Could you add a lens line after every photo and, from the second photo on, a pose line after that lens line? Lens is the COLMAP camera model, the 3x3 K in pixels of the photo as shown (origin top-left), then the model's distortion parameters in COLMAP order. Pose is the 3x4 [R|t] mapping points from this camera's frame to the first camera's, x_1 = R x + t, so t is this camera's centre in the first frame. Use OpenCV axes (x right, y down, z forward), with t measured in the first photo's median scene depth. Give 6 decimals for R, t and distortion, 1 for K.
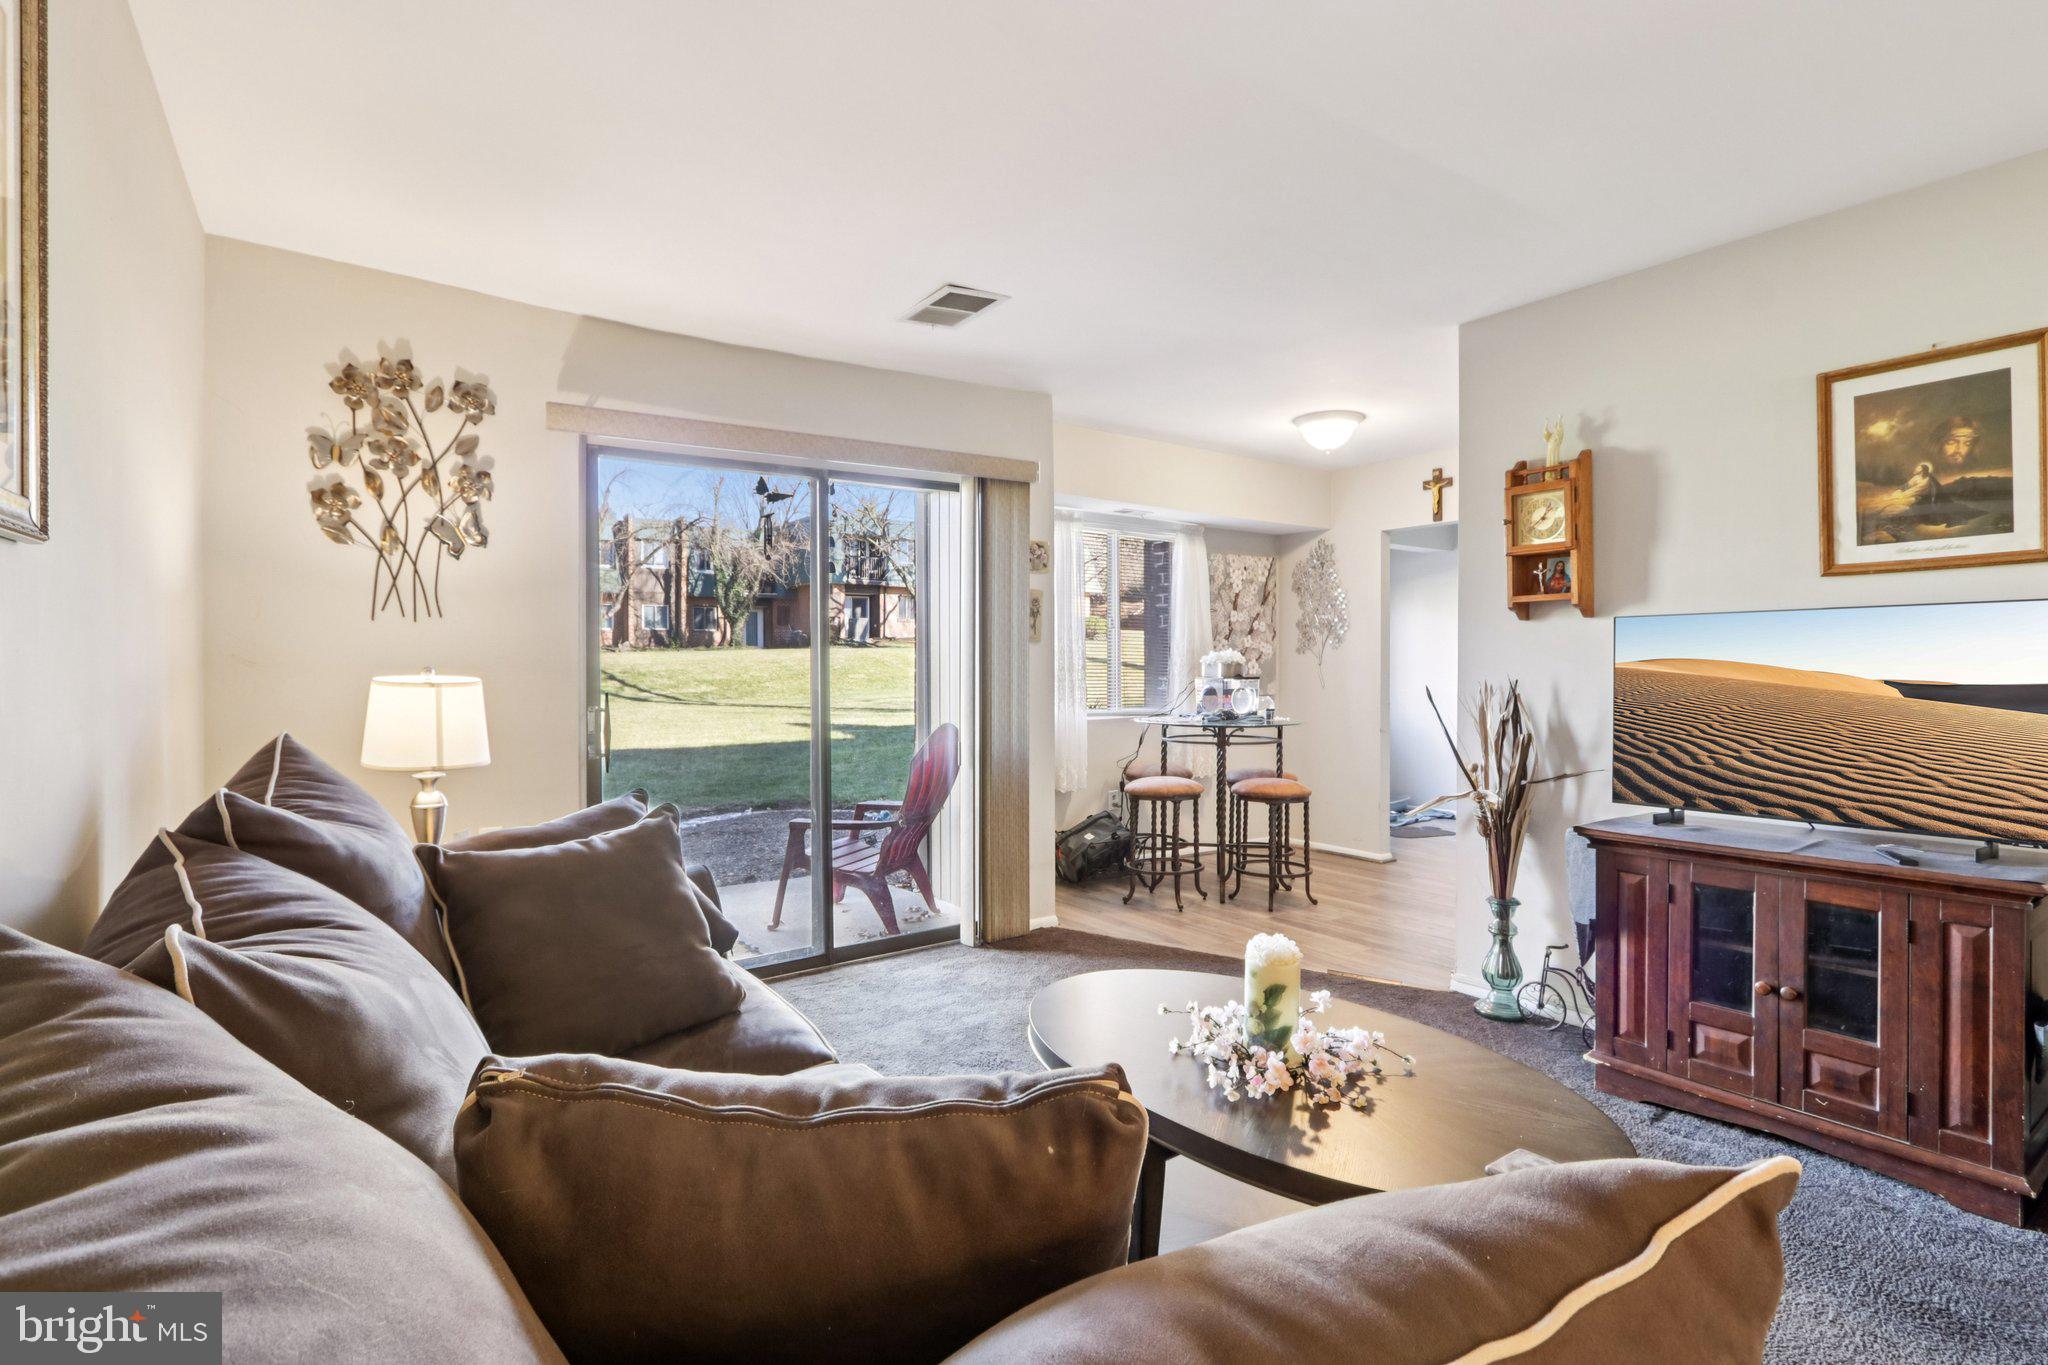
lens RADIAL K [[981.9, 0, 1019.1], [0, 981.9, 672.1], [0, 0, 1]] dist [-0.008312, 0.001530]
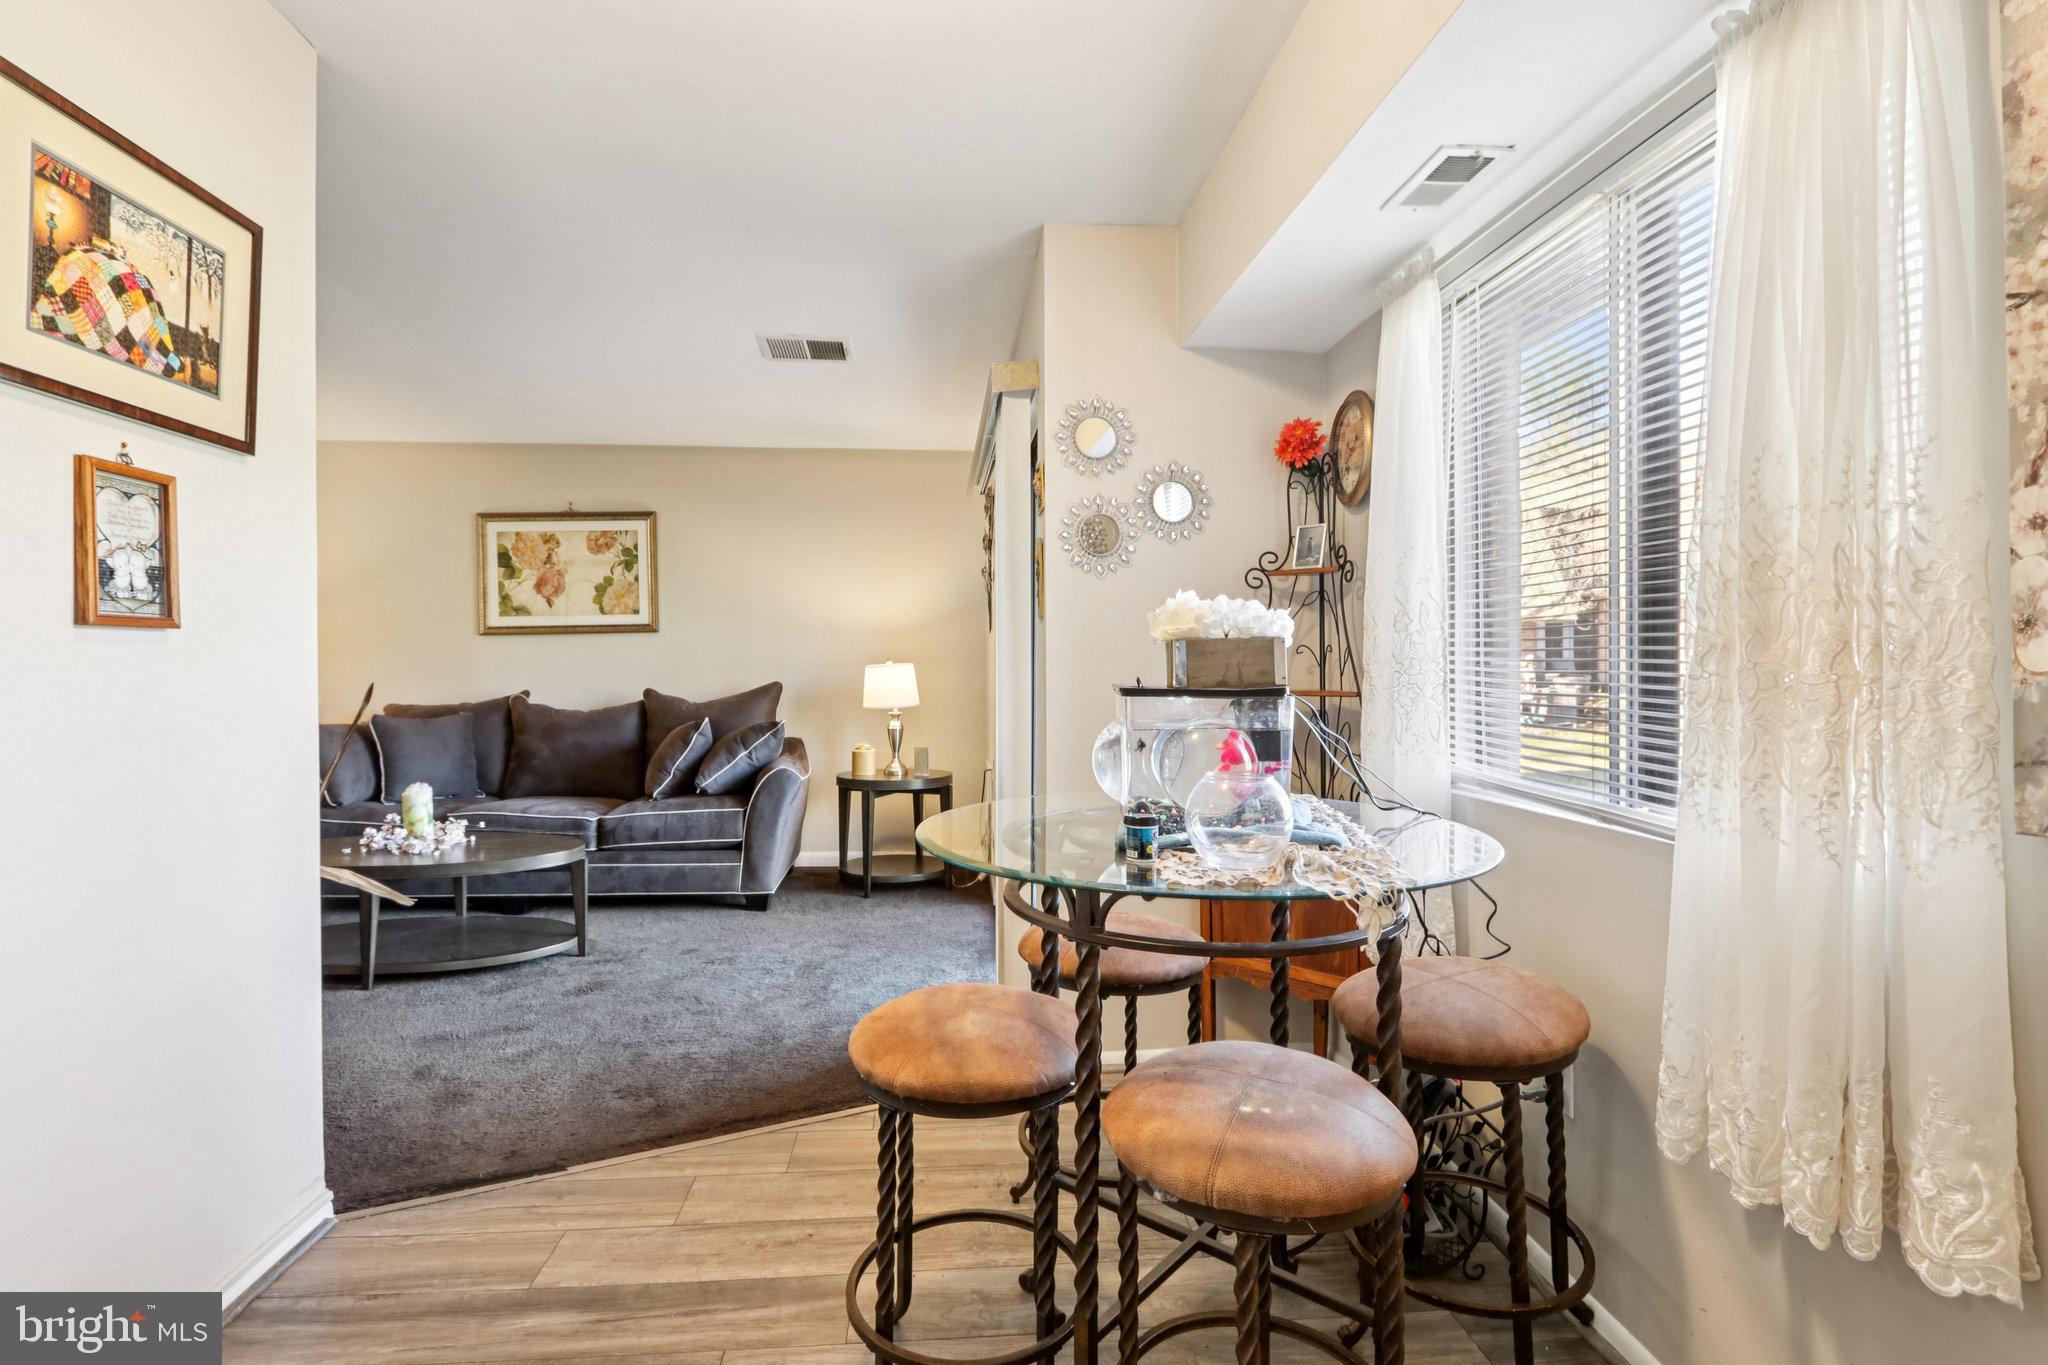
lens RADIAL K [[971.1, 0, 1004.5], [0, 971.1, 663.3], [0, 0, 1]] dist [-0.003214, 0.000728]
pose [[-0.509861, 0.001643, -0.860255, 0.606835], [-0.005191, 0.999974, 0.004987, -0.003858], [0.860241, 0.007008, -0.509839, 1.353773]]
